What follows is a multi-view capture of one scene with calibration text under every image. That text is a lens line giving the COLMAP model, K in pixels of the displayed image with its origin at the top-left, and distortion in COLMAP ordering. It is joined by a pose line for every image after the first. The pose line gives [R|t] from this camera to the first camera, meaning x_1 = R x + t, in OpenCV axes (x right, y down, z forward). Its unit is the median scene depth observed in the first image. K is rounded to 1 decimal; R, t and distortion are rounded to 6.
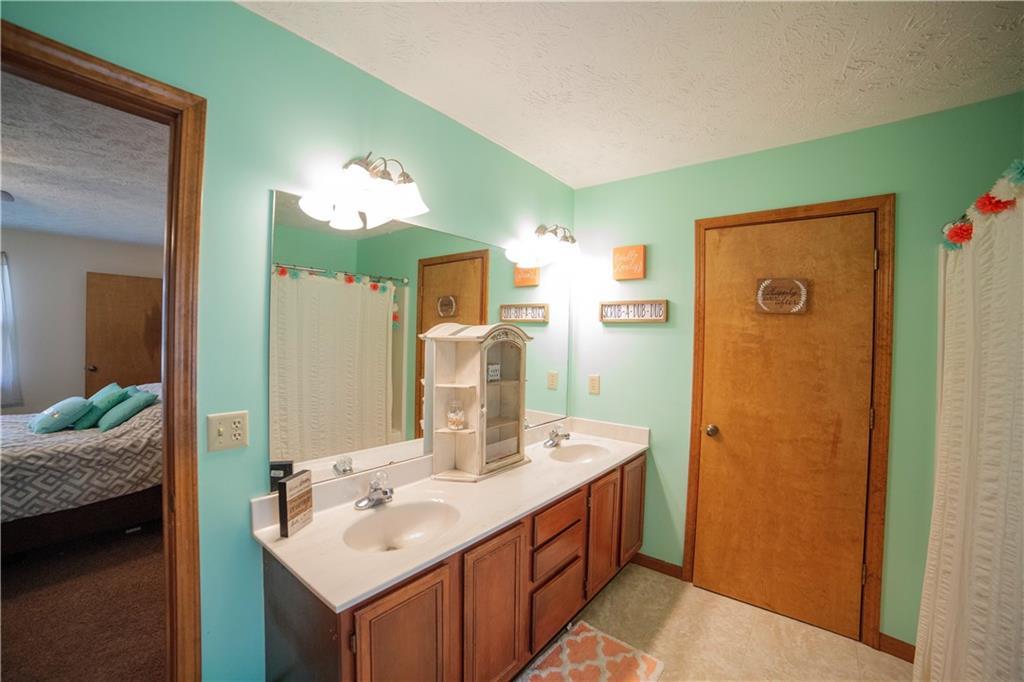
lens RADIAL K [[411.4, 0, 510.9], [0, 411.4, 339.4], [0, 0, 1]] dist [-0.070136, 0.006929]
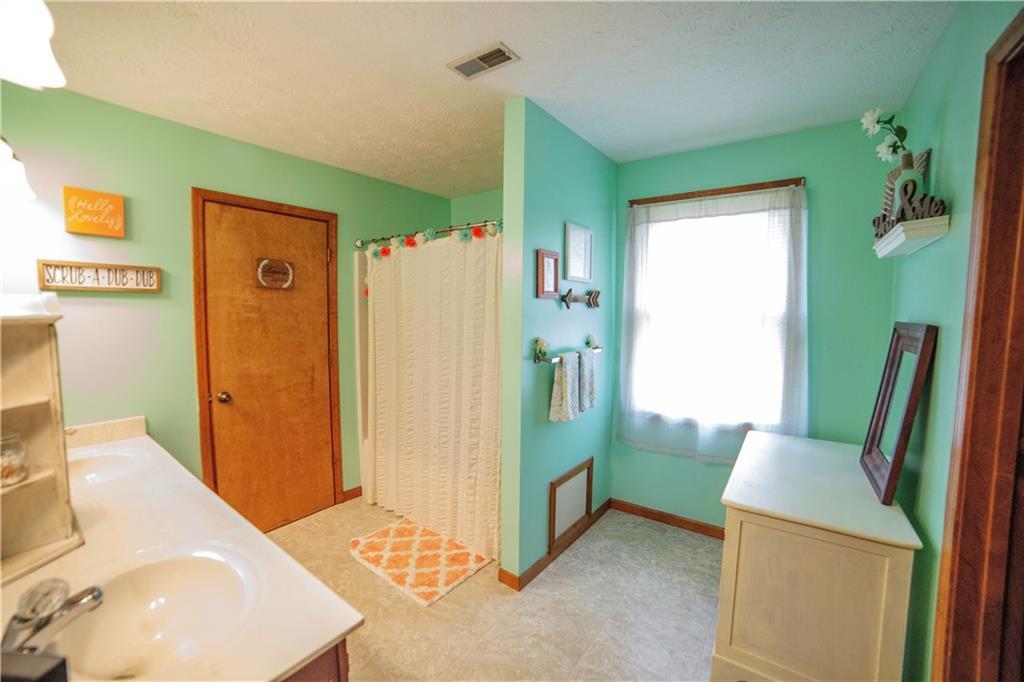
lens RADIAL K [[411.4, 0, 515.2], [0, 411.4, 337.8], [0, 0, 1]] dist [-0.070136, 0.006929]
pose [[-0.044329, -0.086623, 0.995254, -0.620124], [0.002028, 0.996224, 0.086798, -0.019414], [-0.999015, 0.005866, -0.043986, 0.320036]]
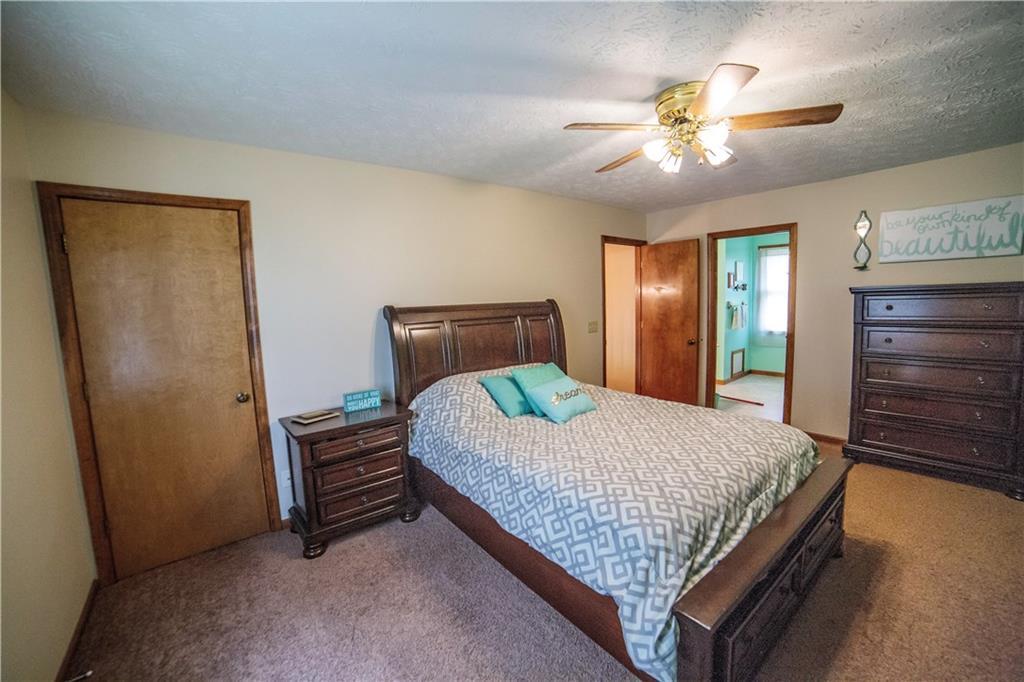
lens RADIAL K [[411.4, 0, 507.1], [0, 411.4, 336.8], [0, 0, 1]] dist [-0.070136, 0.006929]
pose [[0.202069, -0.127114, 0.971087, -3.122563], [0.054128, 0.991475, 0.118520, -0.124244], [-0.977874, 0.028613, 0.207227, 1.305493]]
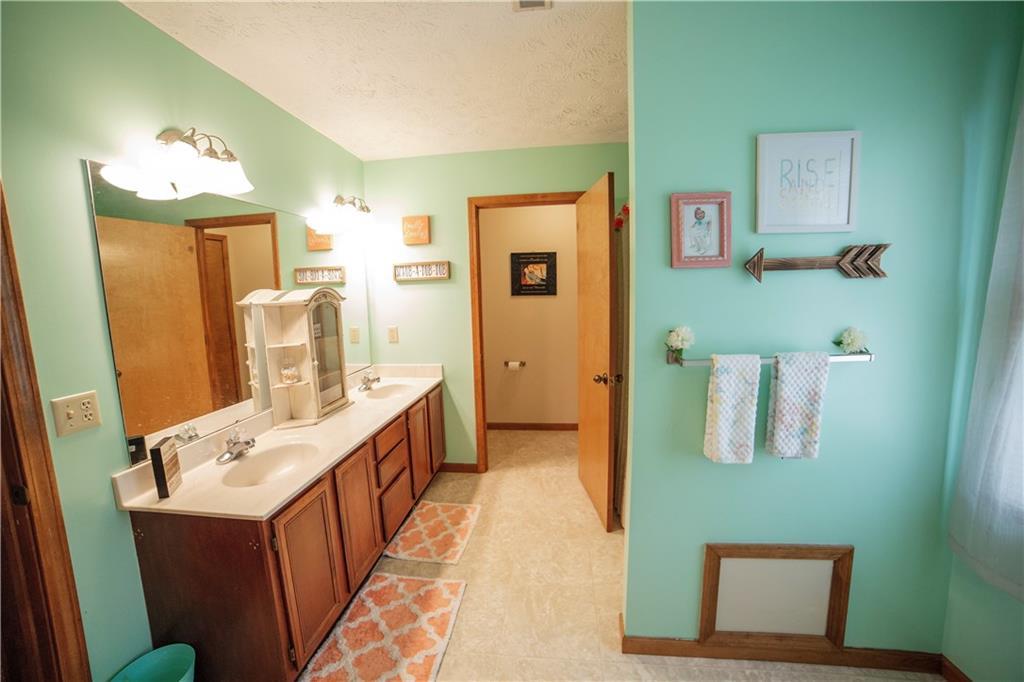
lens RADIAL K [[411.4, 0, 514.2], [0, 411.4, 335.3], [0, 0, 1]] dist [-0.070136, 0.006929]
pose [[0.841024, -0.105966, 0.530518, -0.174438], [0.050790, 0.991764, 0.117579, -0.010570], [-0.538608, -0.071942, 0.839480, -0.232934]]
